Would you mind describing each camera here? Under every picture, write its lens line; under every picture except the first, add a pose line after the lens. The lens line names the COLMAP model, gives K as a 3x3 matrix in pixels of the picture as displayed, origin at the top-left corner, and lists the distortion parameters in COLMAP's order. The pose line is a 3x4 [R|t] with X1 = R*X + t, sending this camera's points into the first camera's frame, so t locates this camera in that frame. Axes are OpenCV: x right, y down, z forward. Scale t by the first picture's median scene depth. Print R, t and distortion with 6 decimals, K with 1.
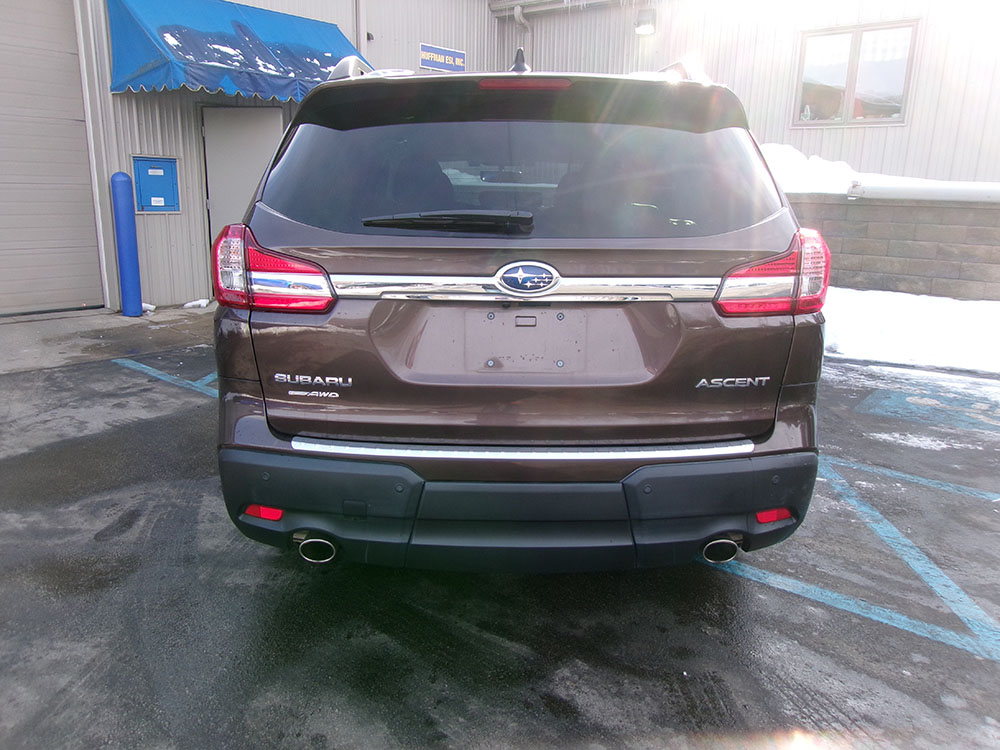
lens RADIAL K [[772.8, 0, 500.0], [0, 772.8, 375.0], [0, 0, 1]] dist [-0.000656, 0.025776]
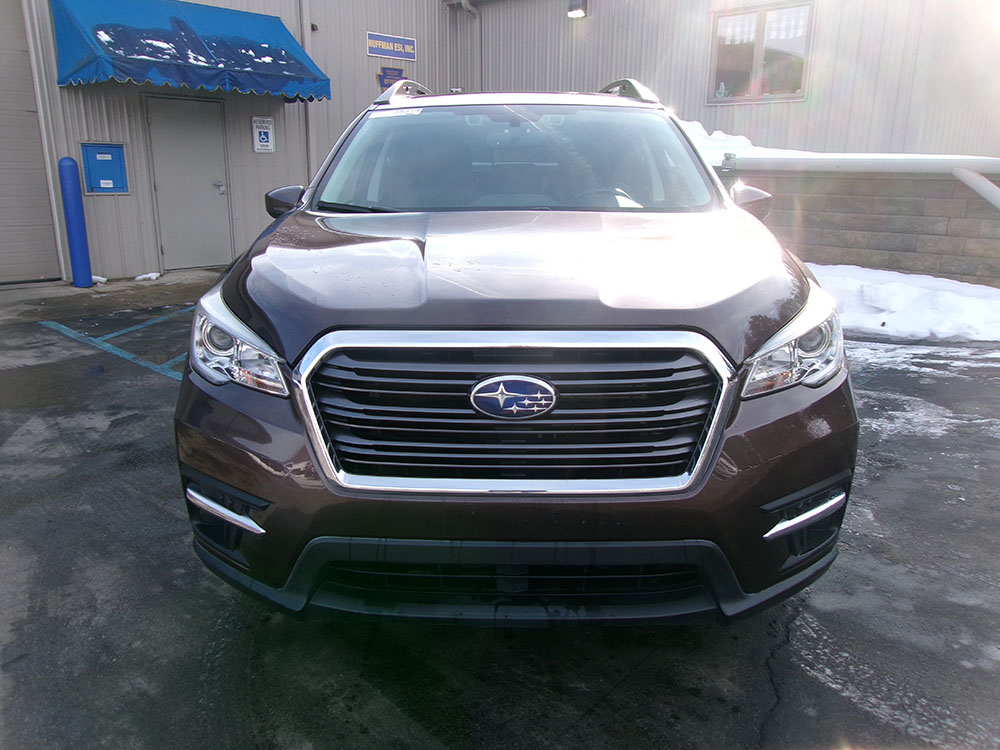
lens RADIAL K [[772.8, 0, 500.0], [0, 772.8, 375.0], [0, 0, 1]] dist [-0.000656, 0.025776]
pose [[0.998073, 0.000276, -0.062055, 0.192143], [0.000884, 0.999825, 0.018672, 0.029748], [0.062049, -0.018690, 0.997898, -0.077599]]
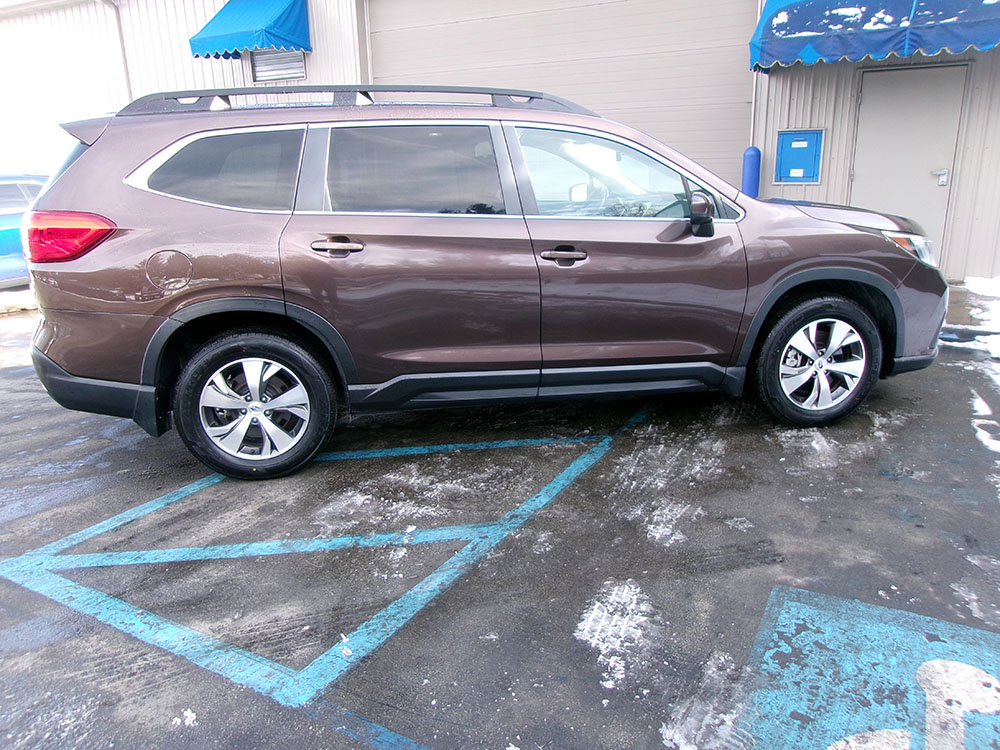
lens RADIAL K [[772.8, 0, 500.0], [0, 772.8, 375.0], [0, 0, 1]] dist [-0.000656, 0.025776]
pose [[0.166311, 0.253238, -0.953001, 0.576019], [-0.210089, 0.953371, 0.216672, -0.107229], [0.963433, 0.164180, 0.211759, 0.441837]]
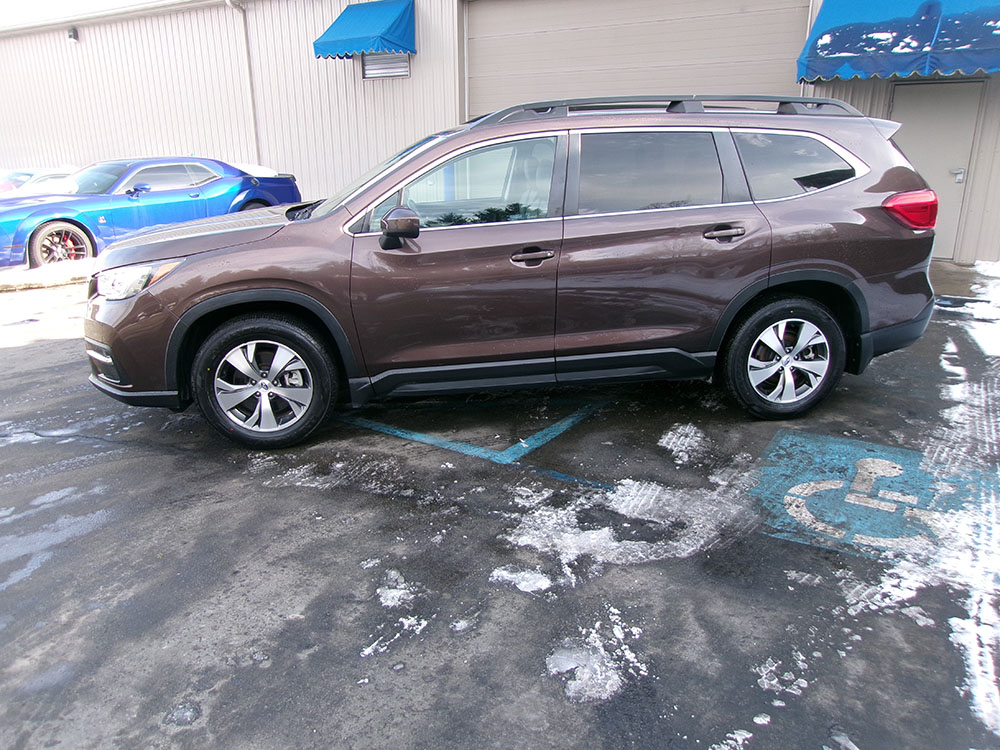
lens RADIAL K [[772.8, 0, 500.0], [0, 772.8, 375.0], [0, 0, 1]] dist [-0.000656, 0.025776]
pose [[0.102291, 0.275319, -0.955895, 0.795821], [-0.231509, 0.941139, 0.246294, -0.096519], [0.967440, 0.196105, 0.160009, 0.353998]]
